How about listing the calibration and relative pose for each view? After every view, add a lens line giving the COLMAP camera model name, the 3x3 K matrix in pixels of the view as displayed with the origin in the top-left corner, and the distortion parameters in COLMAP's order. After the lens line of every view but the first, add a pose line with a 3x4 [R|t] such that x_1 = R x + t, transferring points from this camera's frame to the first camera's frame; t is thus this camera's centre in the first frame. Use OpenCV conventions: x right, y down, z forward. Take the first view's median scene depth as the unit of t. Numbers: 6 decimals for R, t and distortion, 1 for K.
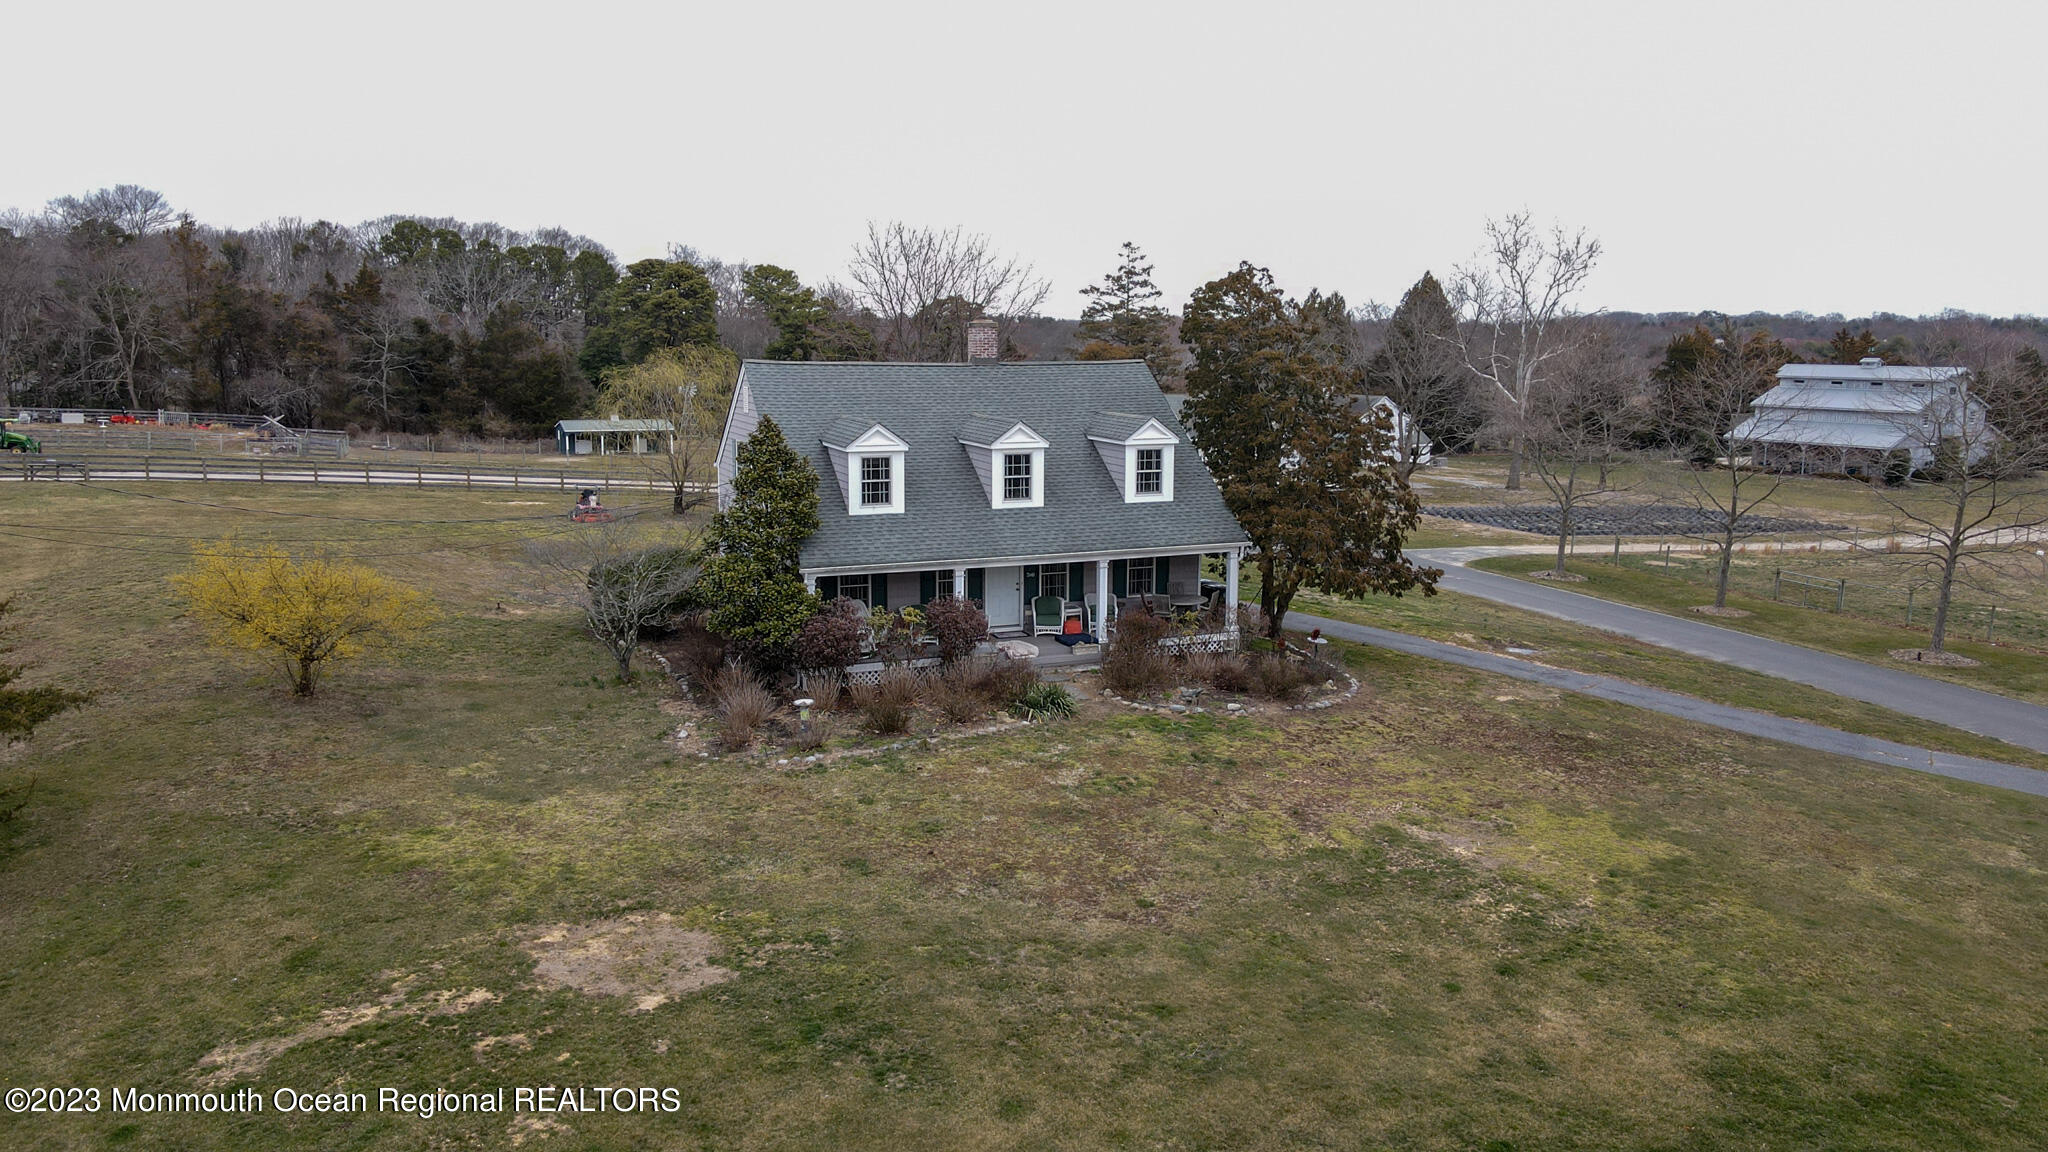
lens RADIAL K [[1500.4, 0, 1024.0], [0, 1500.4, 576.0], [0, 0, 1]] dist [-0.002032, 0.042512]
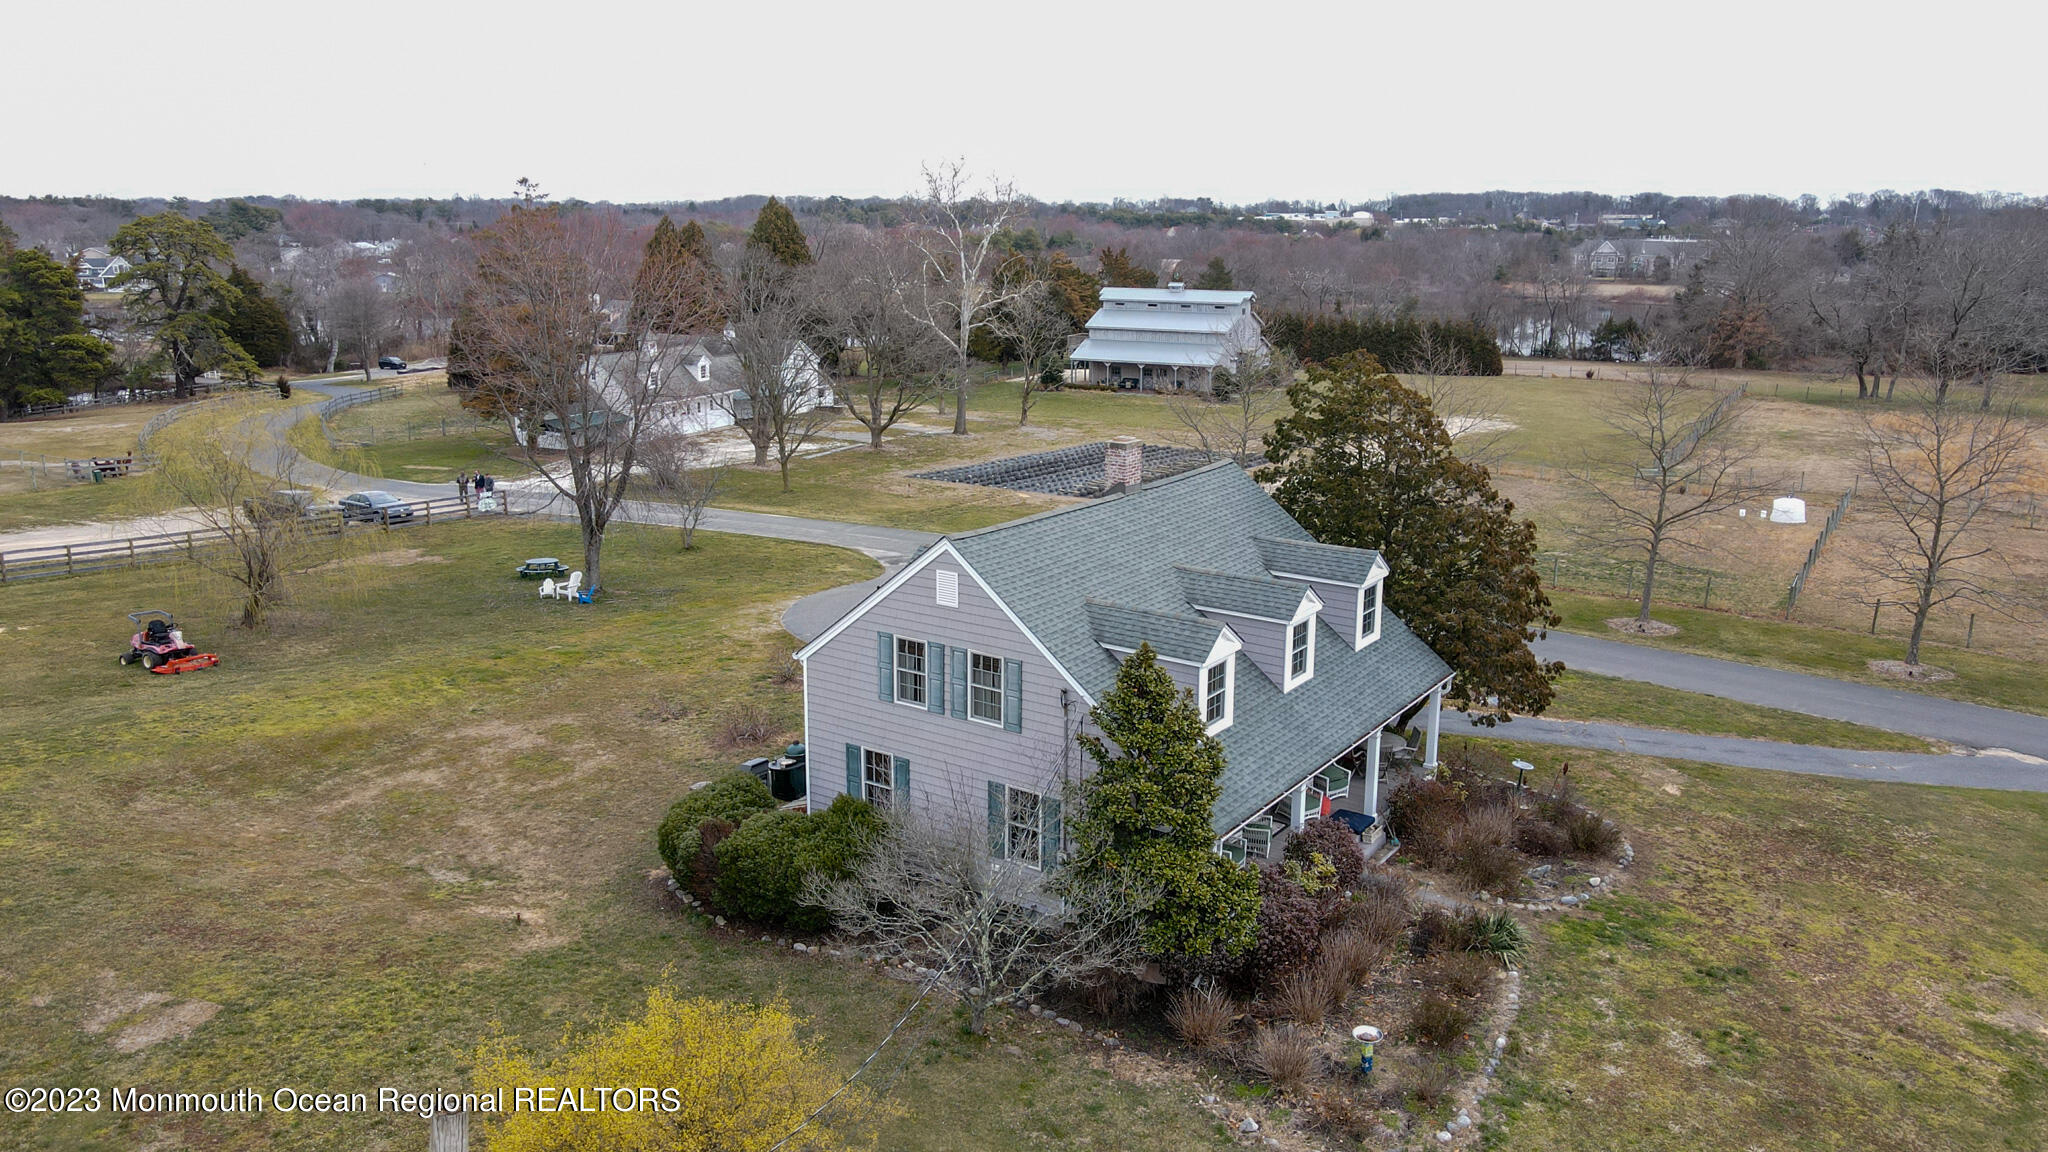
lens RADIAL K [[1500.4, 0, 1024.0], [0, 1500.4, 576.0], [0, 0, 1]] dist [-0.002032, 0.042512]
pose [[0.845620, -0.129812, 0.517760, -0.584132], [0.088650, 0.990661, 0.103591, -0.215571], [-0.526372, -0.041700, 0.849231, 0.389195]]
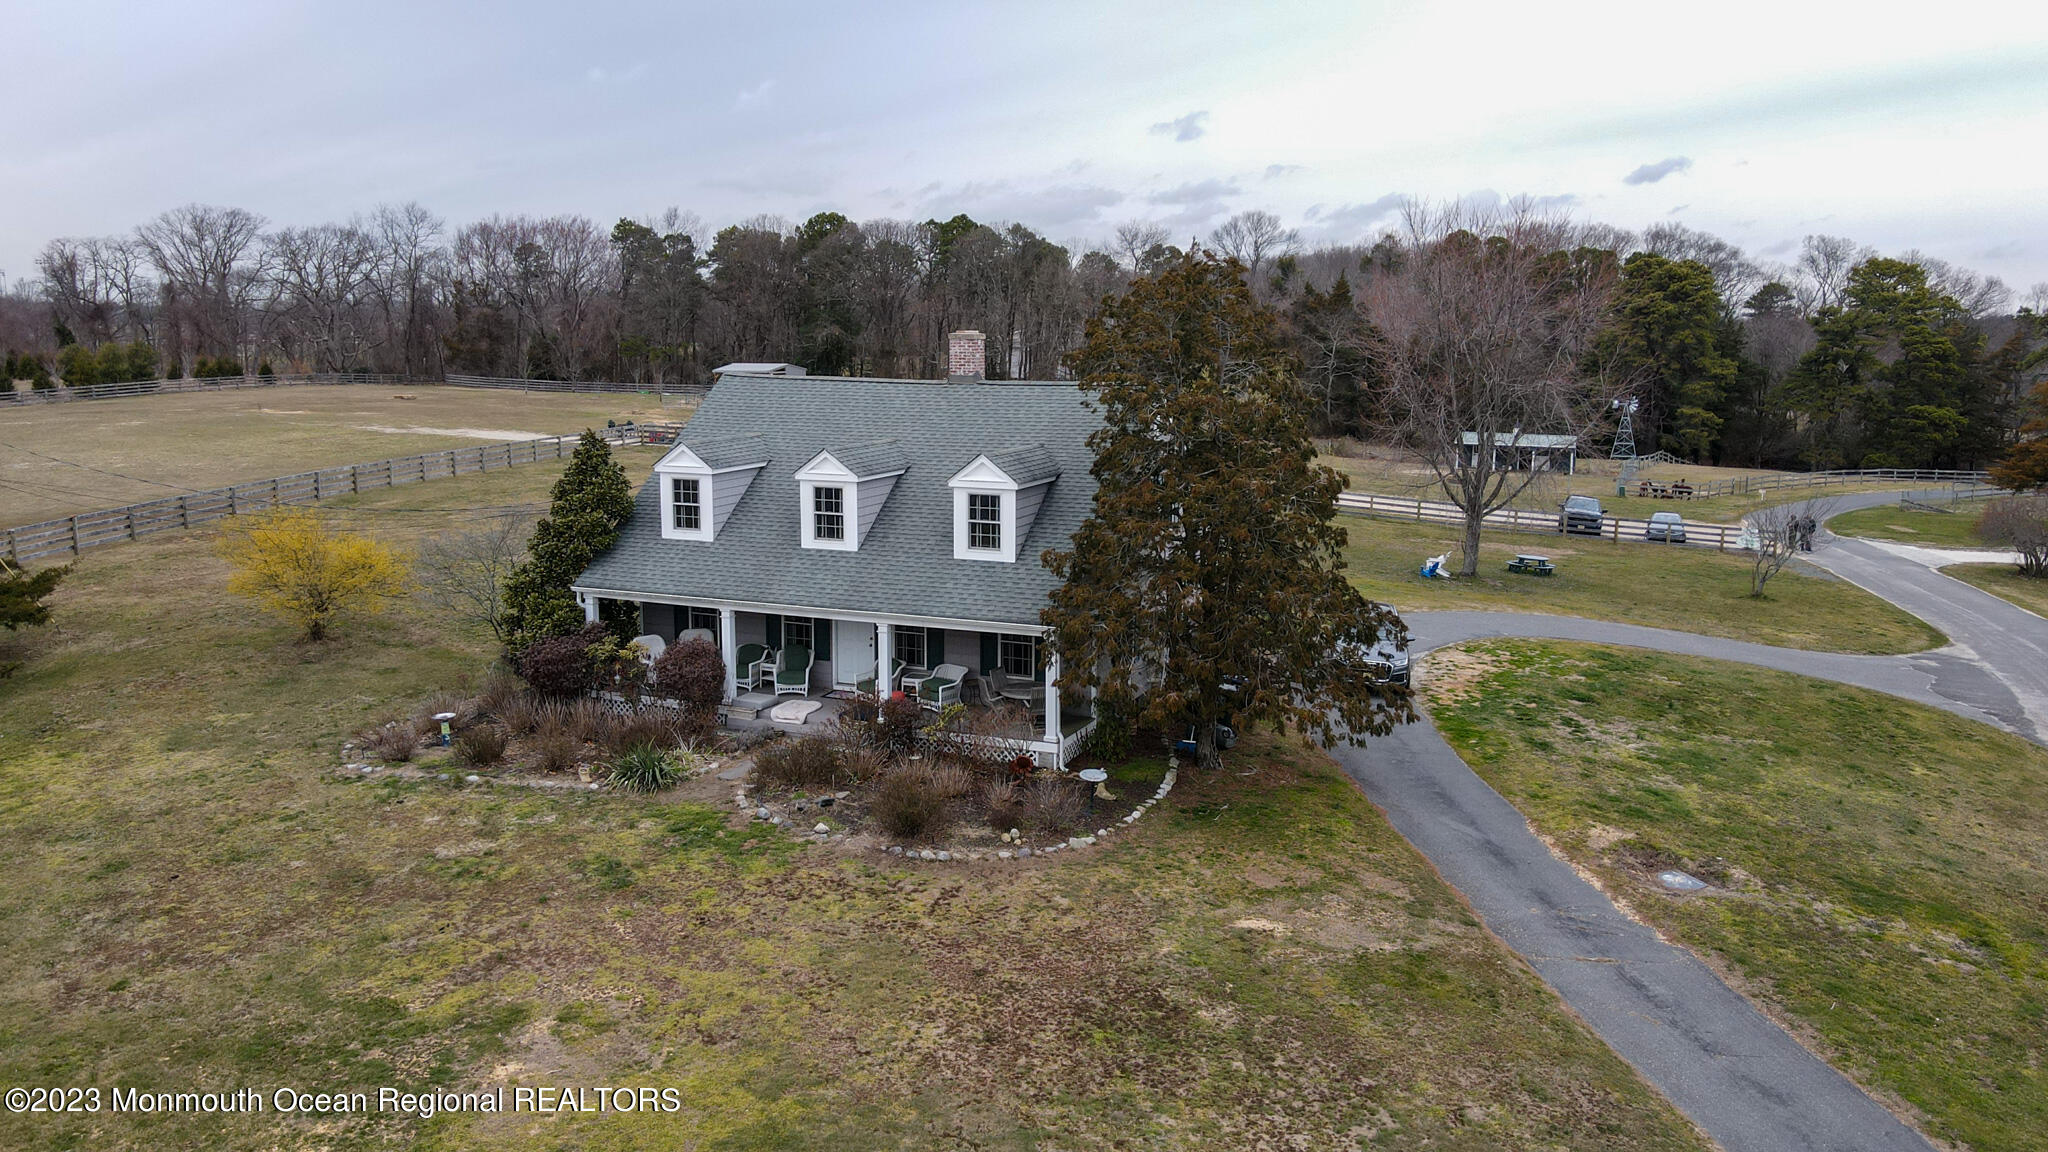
lens RADIAL K [[1500.4, 0, 1024.0], [0, 1500.4, 576.0], [0, 0, 1]] dist [-0.002032, 0.042512]
pose [[0.697144, 0.114658, -0.707703, 0.715653], [-0.117661, 0.992042, 0.044820, -0.085885], [0.707210, 0.052023, 0.705087, 0.493627]]
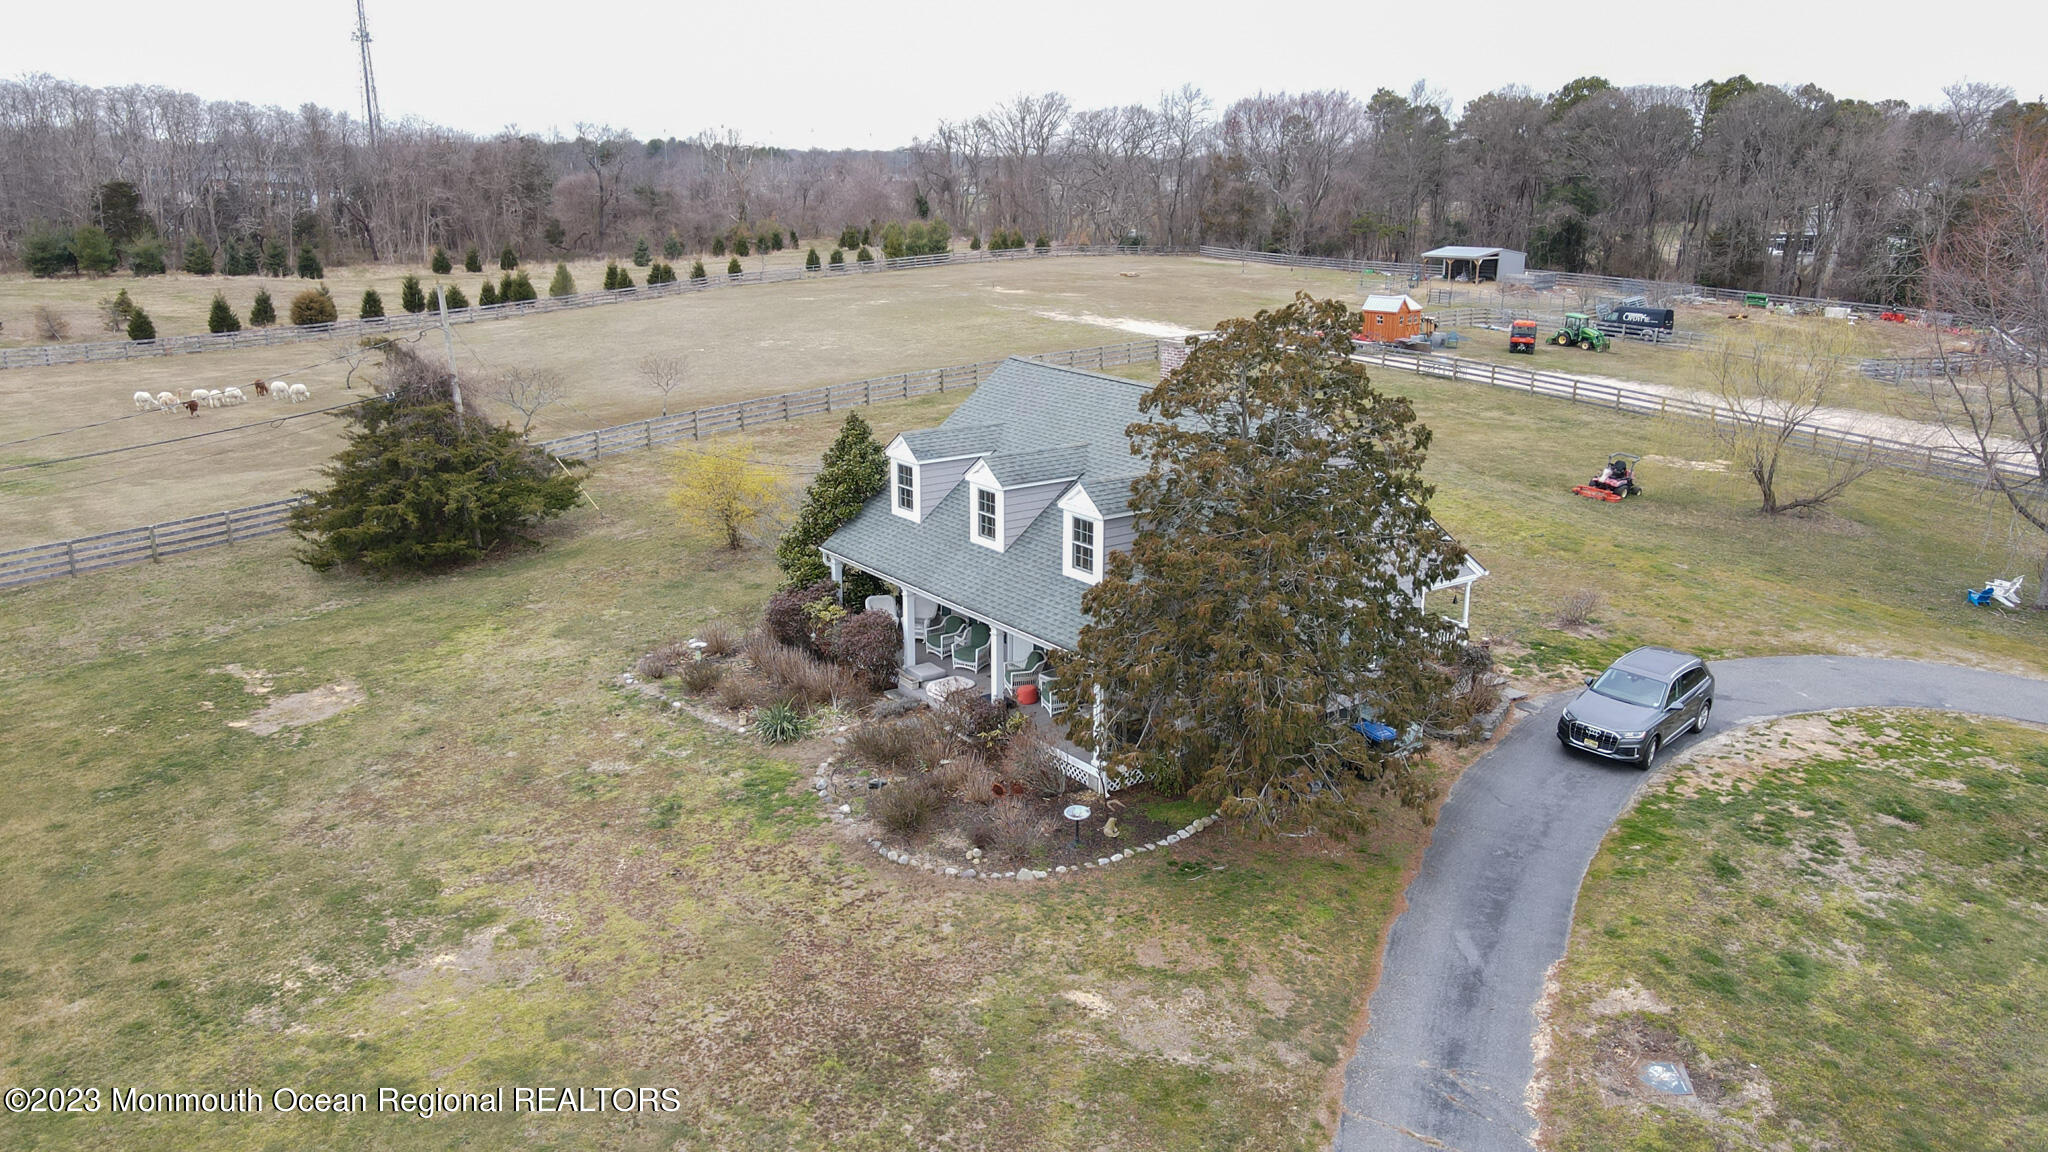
lens RADIAL K [[1500.4, 0, 1024.0], [0, 1500.4, 576.0], [0, 0, 1]] dist [-0.002032, 0.042512]
pose [[0.220771, 0.250263, -0.942671, 0.926111], [-0.158690, 0.962857, 0.218458, -0.246551], [0.962329, 0.101364, 0.252285, 0.823342]]
